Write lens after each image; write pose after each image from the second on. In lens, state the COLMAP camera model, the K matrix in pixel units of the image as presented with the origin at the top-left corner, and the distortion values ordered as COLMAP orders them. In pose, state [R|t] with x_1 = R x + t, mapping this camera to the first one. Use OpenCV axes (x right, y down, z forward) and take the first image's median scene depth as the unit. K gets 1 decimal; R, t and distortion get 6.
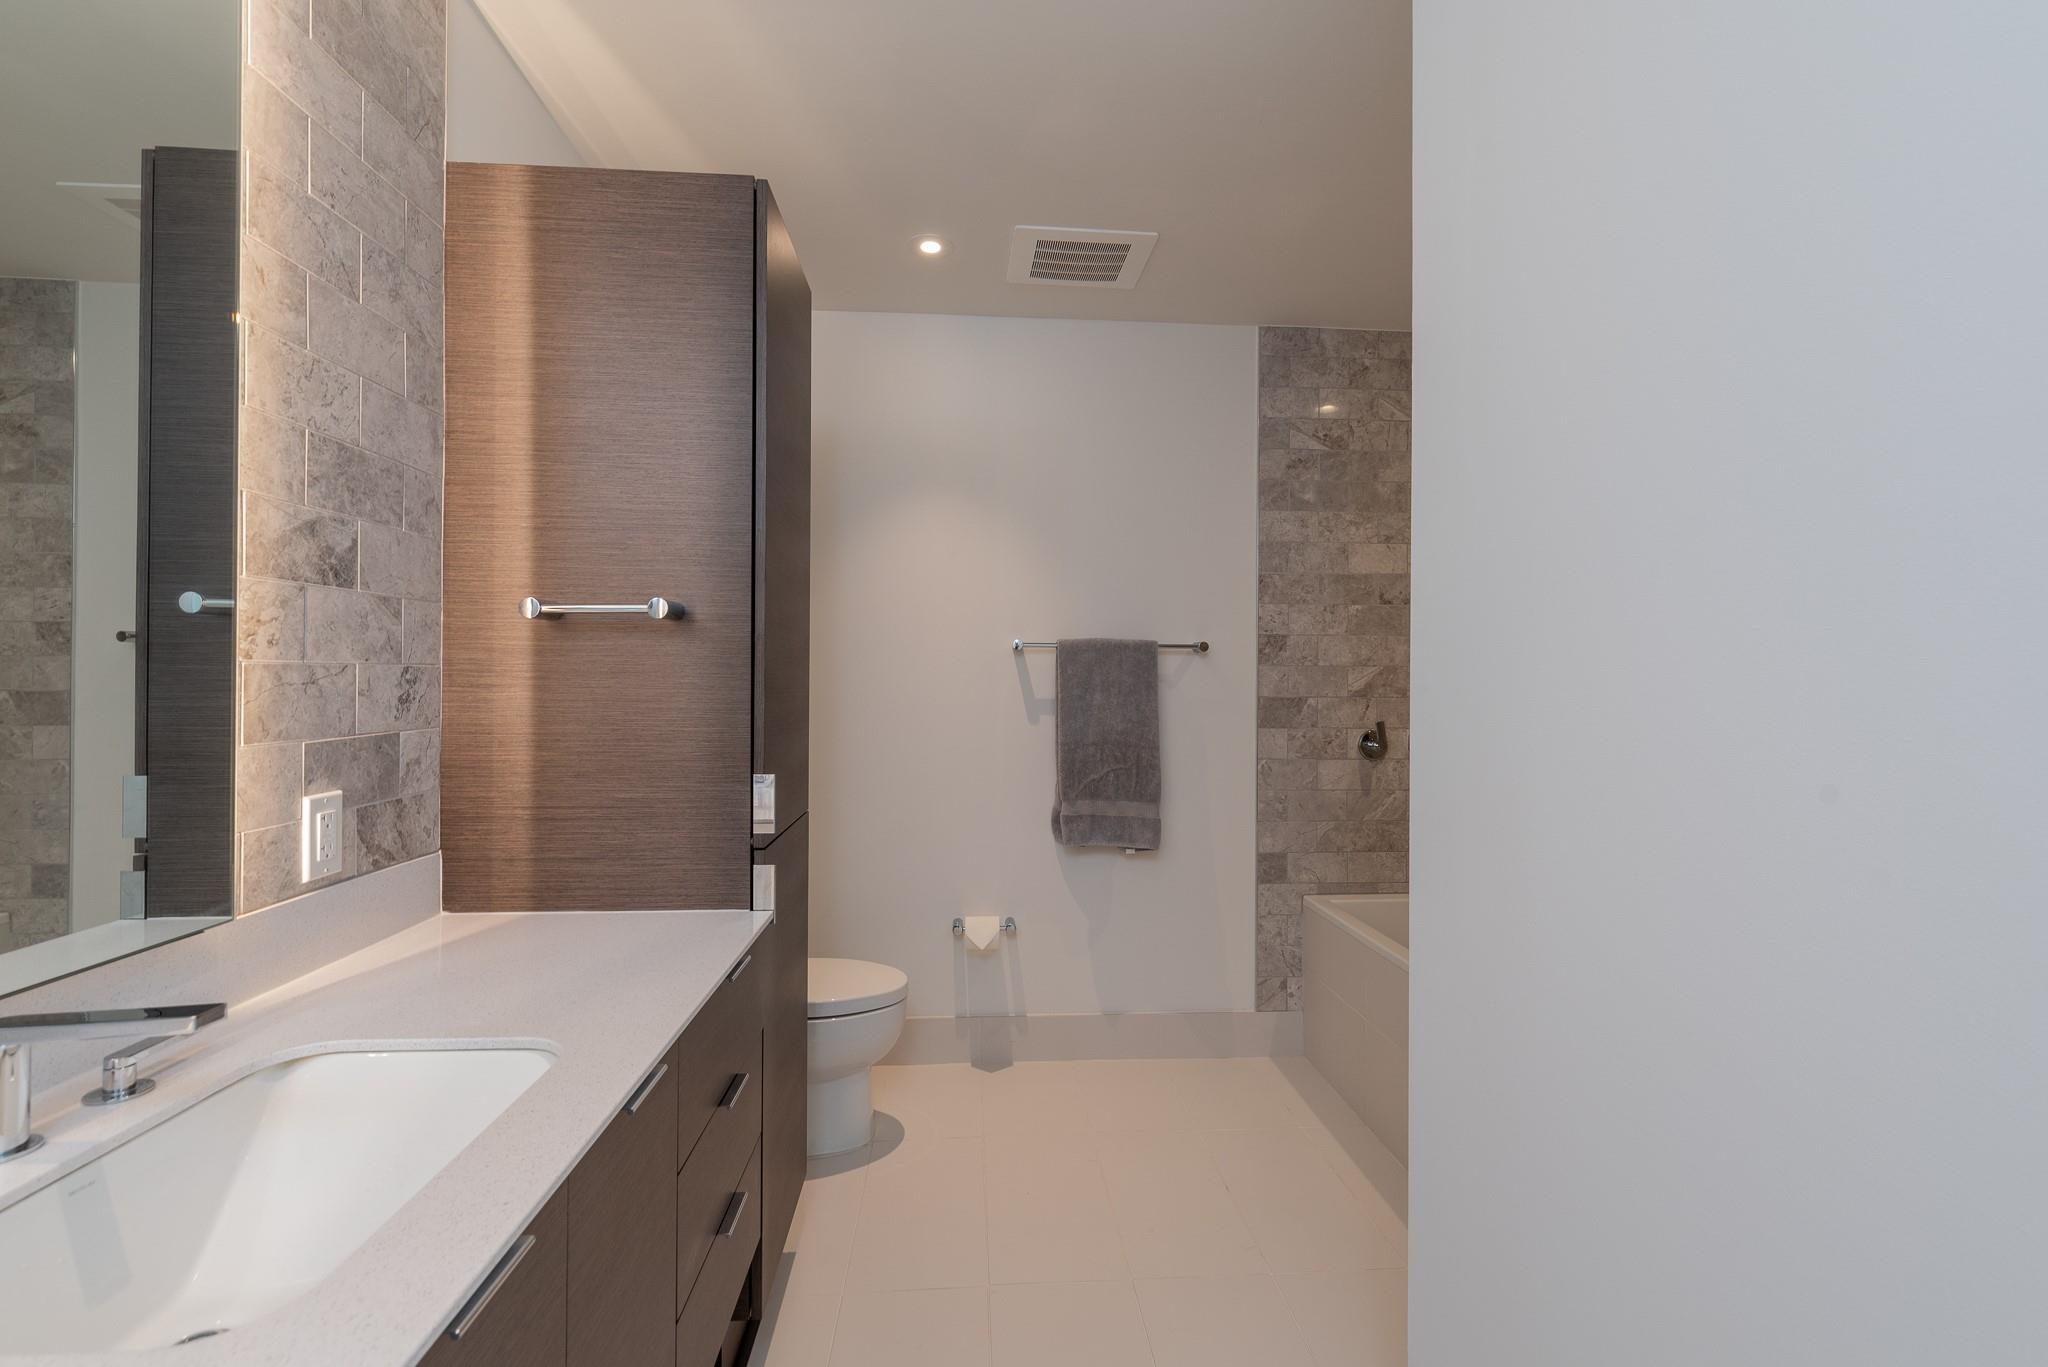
lens RADIAL K [[899.3, 0, 1036.0], [0, 899.3, 673.5], [0, 0, 1]] dist [0.003987, -0.002090]
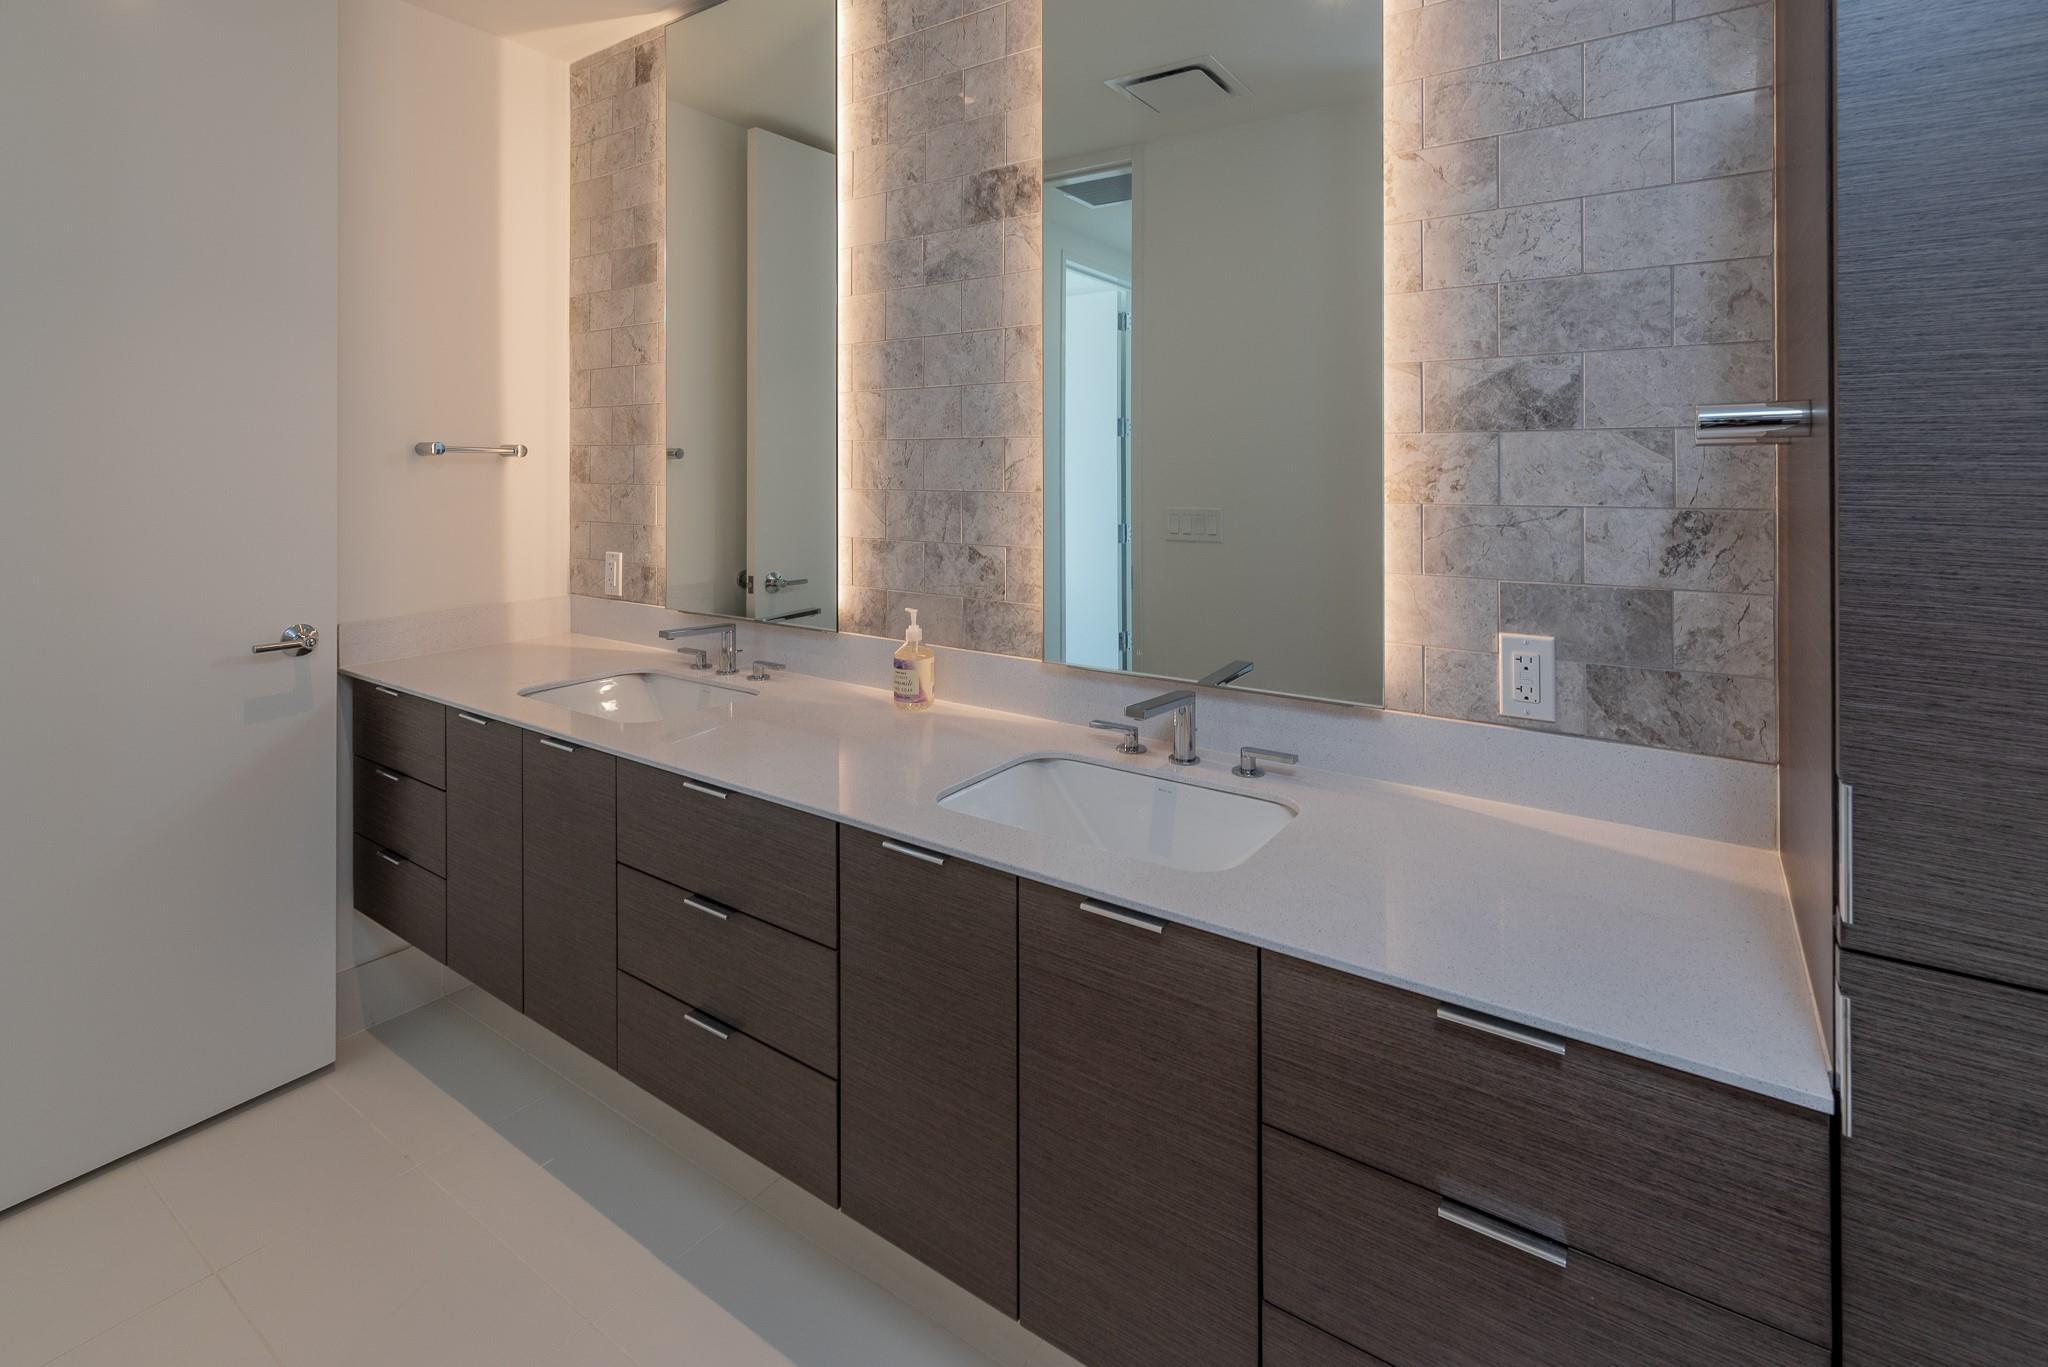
lens RADIAL K [[966.6, 0, 1053.1], [0, 966.6, 471.1], [0, 0, 1]] dist [0.005530, 0.000520]
pose [[-0.623124, -0.006639, -0.782095, 0.343968], [-0.002270, 0.999975, -0.006680, -0.037675], [0.782120, -0.002387, -0.623123, 1.111829]]
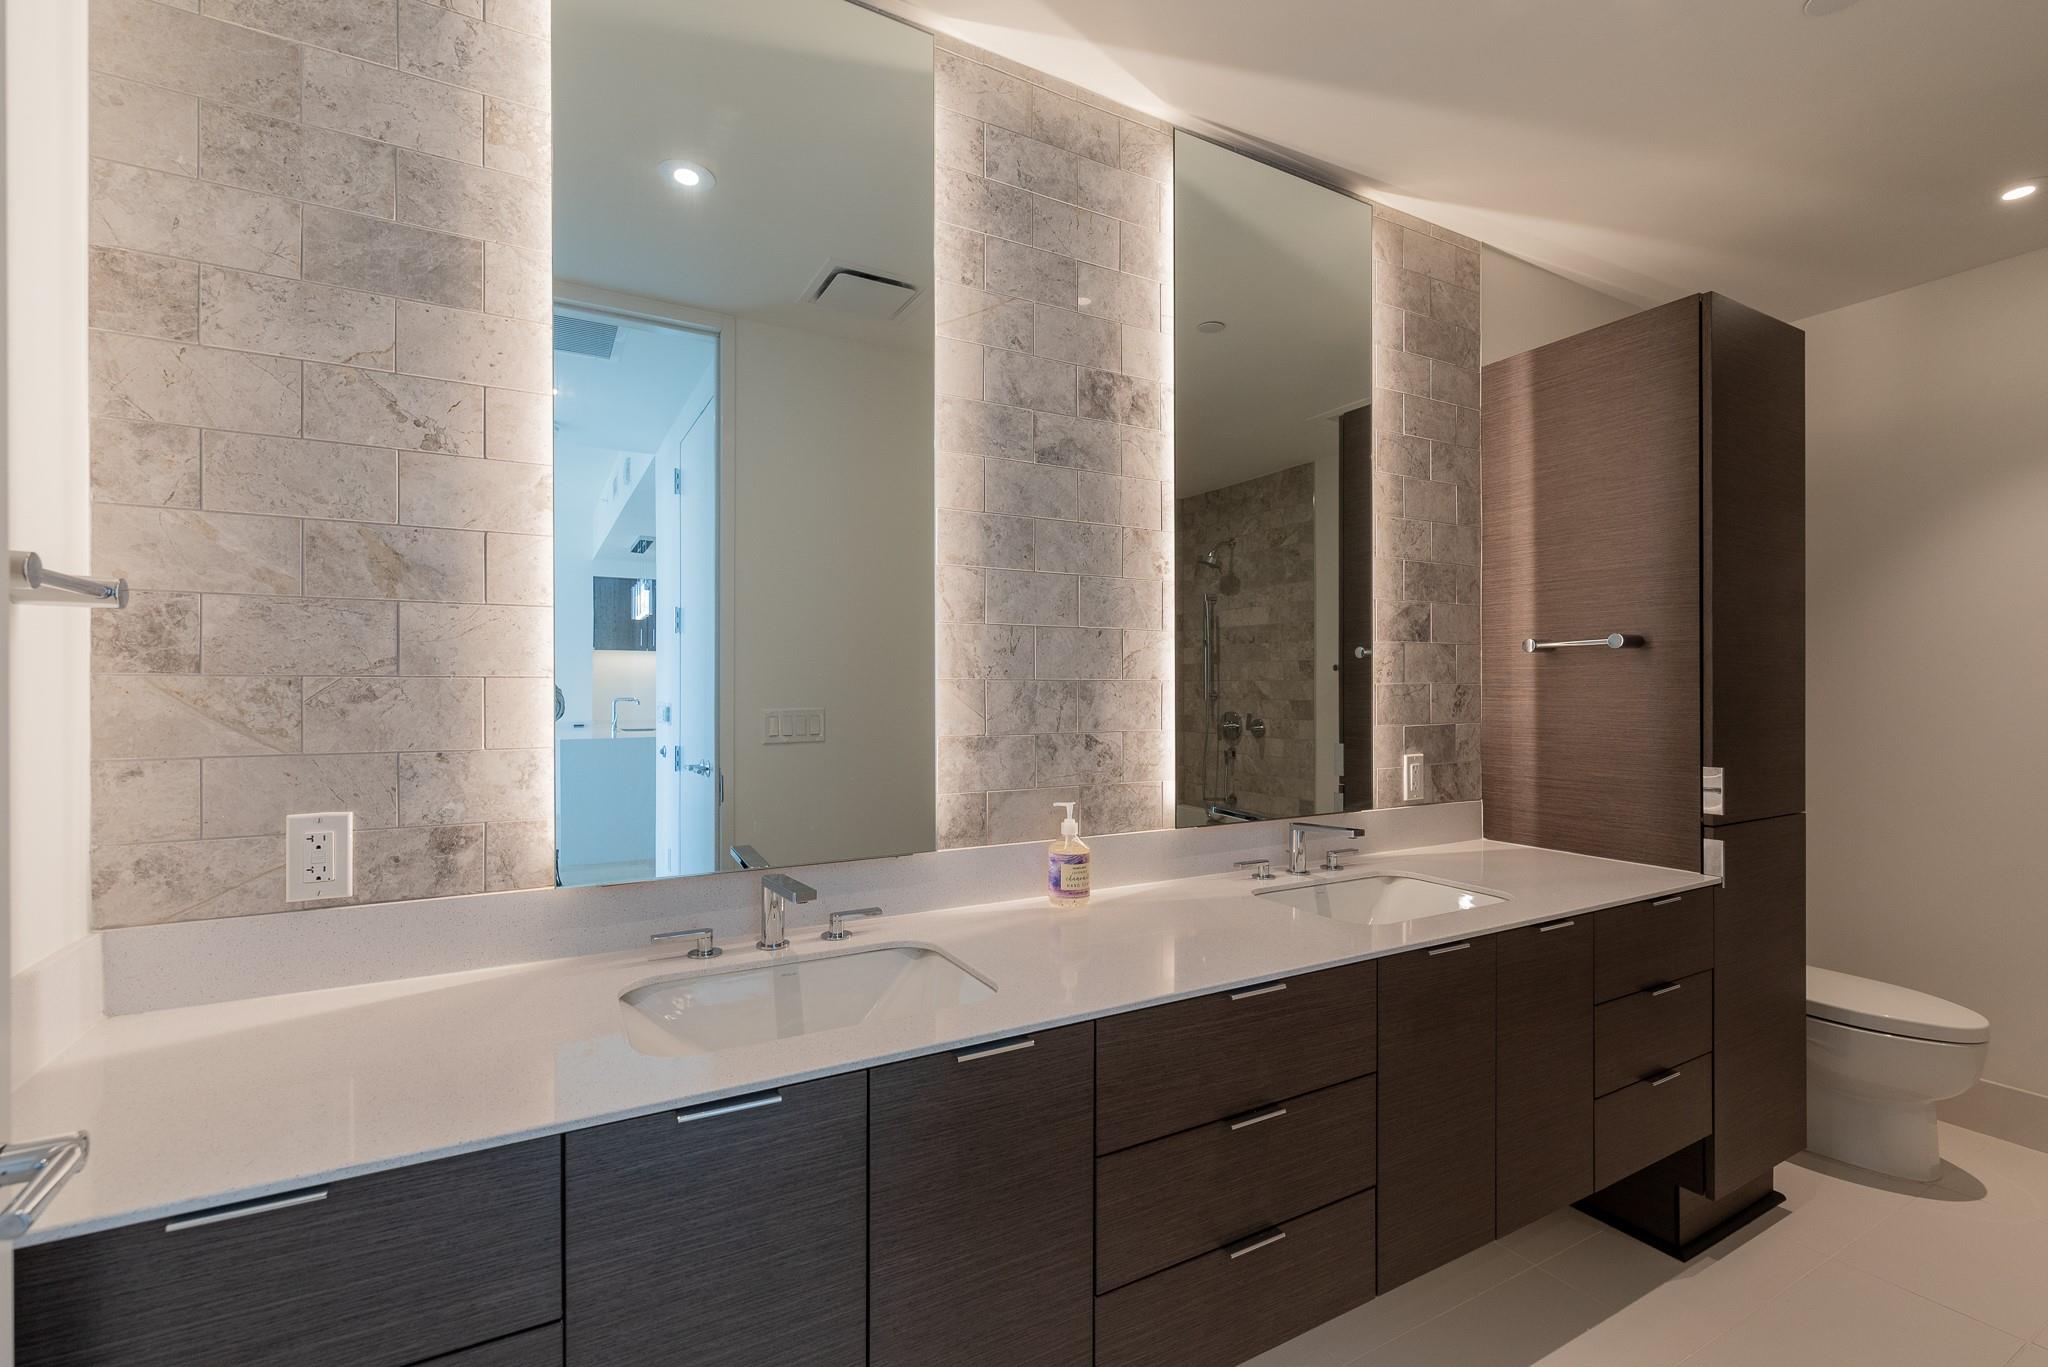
lens RADIAL K [[899.3, 0, 1020.3], [0, 899.3, 693.4], [0, 0, 1]] dist [0.003987, -0.002090]
pose [[0.422731, -0.003179, -0.906250, 0.476648], [0.009573, 0.999954, 0.000958, -0.001333], [0.906205, -0.009081, 0.422741, -0.449998]]
